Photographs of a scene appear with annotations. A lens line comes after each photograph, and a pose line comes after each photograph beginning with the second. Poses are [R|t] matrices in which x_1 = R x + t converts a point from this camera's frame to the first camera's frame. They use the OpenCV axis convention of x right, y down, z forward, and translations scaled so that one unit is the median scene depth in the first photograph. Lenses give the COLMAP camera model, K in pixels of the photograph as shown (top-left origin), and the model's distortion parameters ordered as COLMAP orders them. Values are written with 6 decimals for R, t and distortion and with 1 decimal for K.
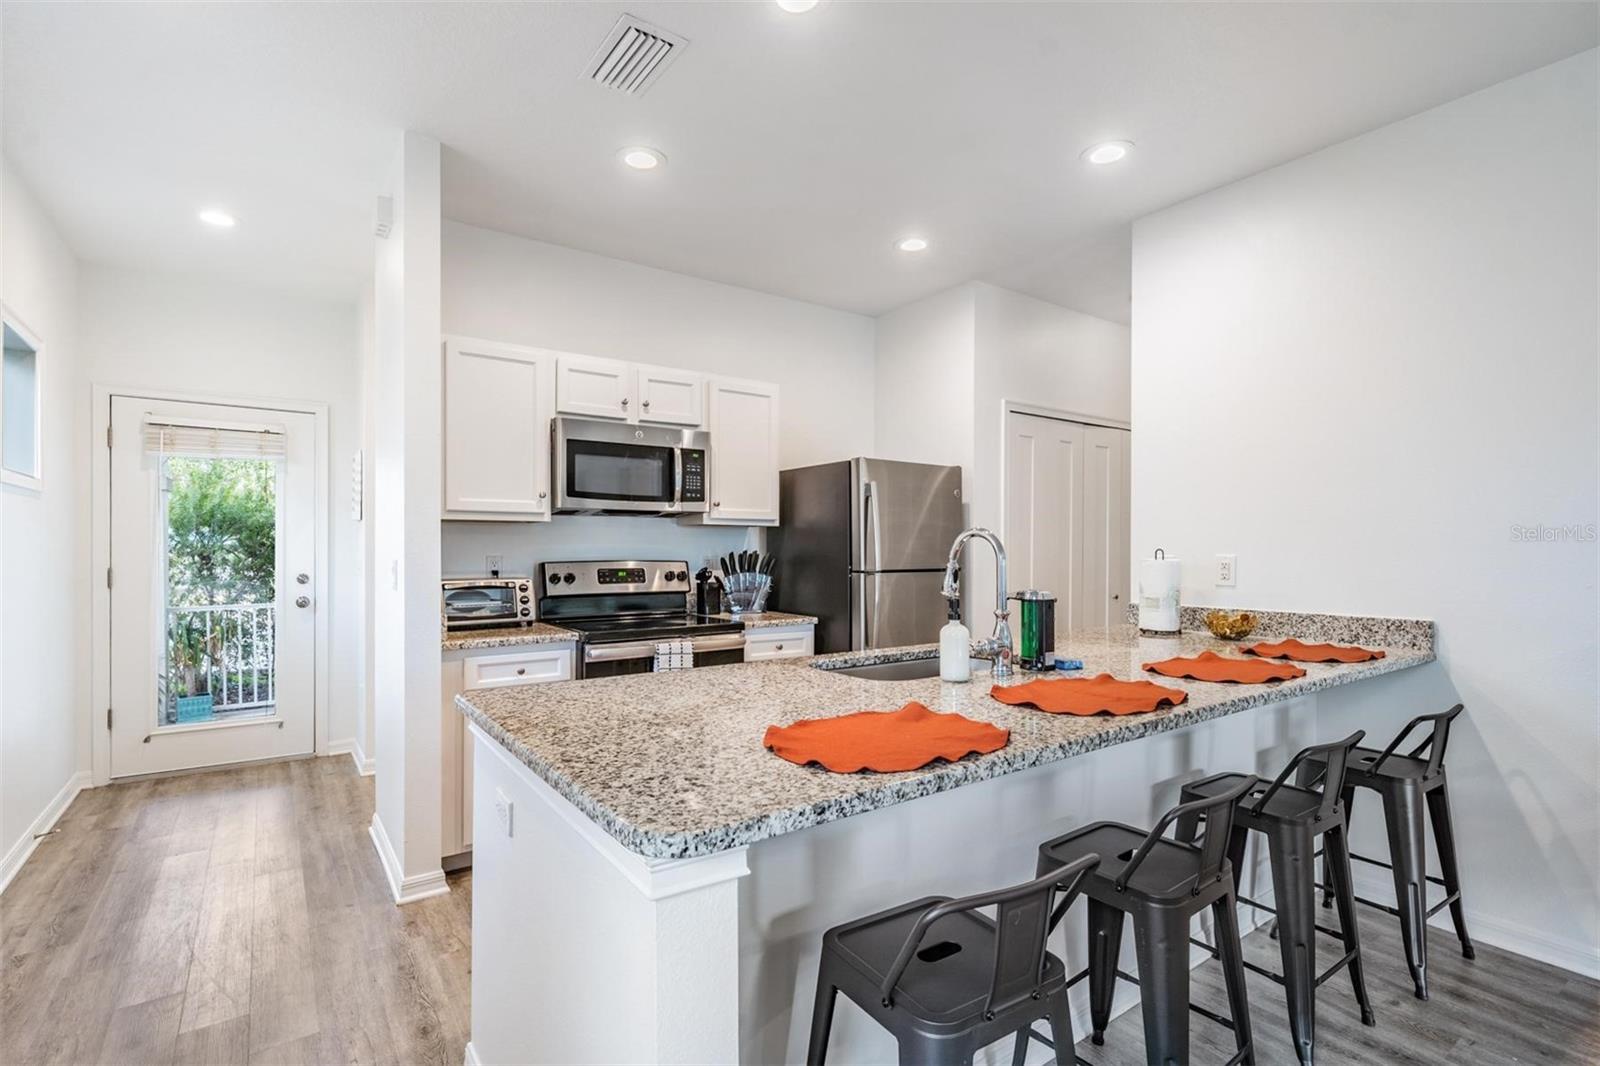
lens RADIAL K [[744.3, 0, 790.5], [0, 744.3, 551.9], [0, 0, 1]] dist [0.000859, -0.000253]
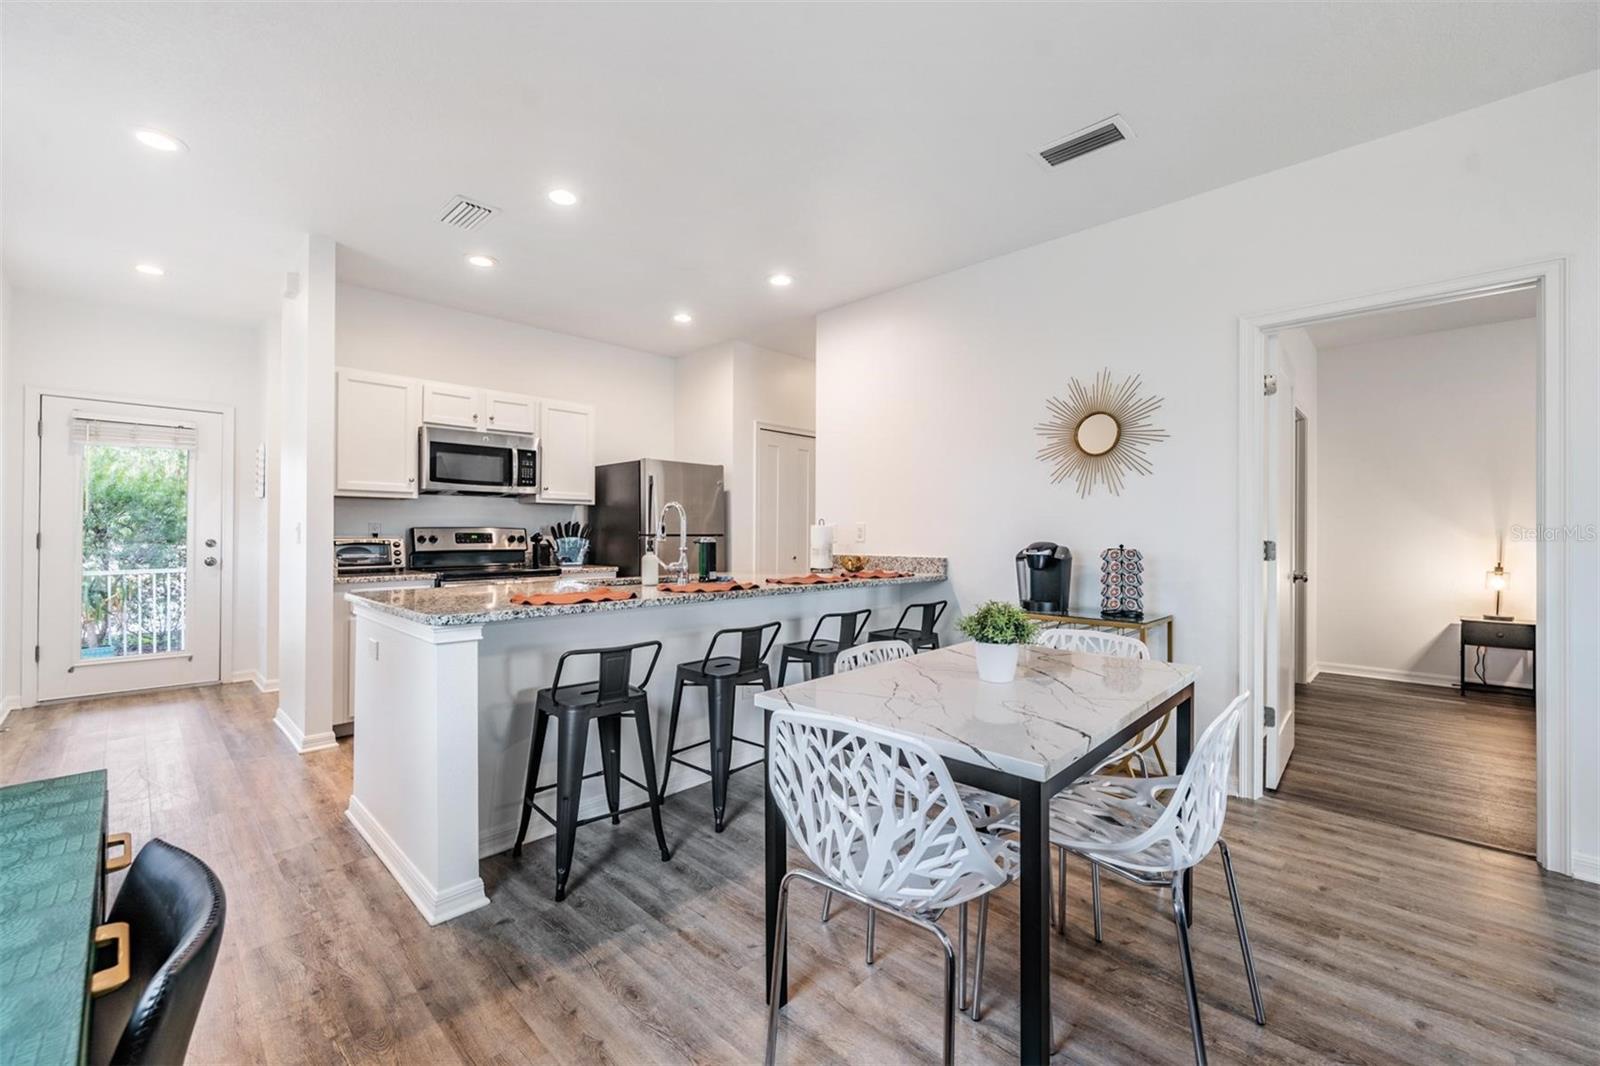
lens RADIAL K [[650.4, 0, 790.4], [0, 650.4, 529.6], [0, 0, 1]] dist [-0.001153, 0.000130]
pose [[0.983761, 0.002659, 0.179465, 0.145988], [-0.000891, 0.999950, -0.009934, 0.028469], [-0.179482, 0.009613, 0.983714, -0.330321]]
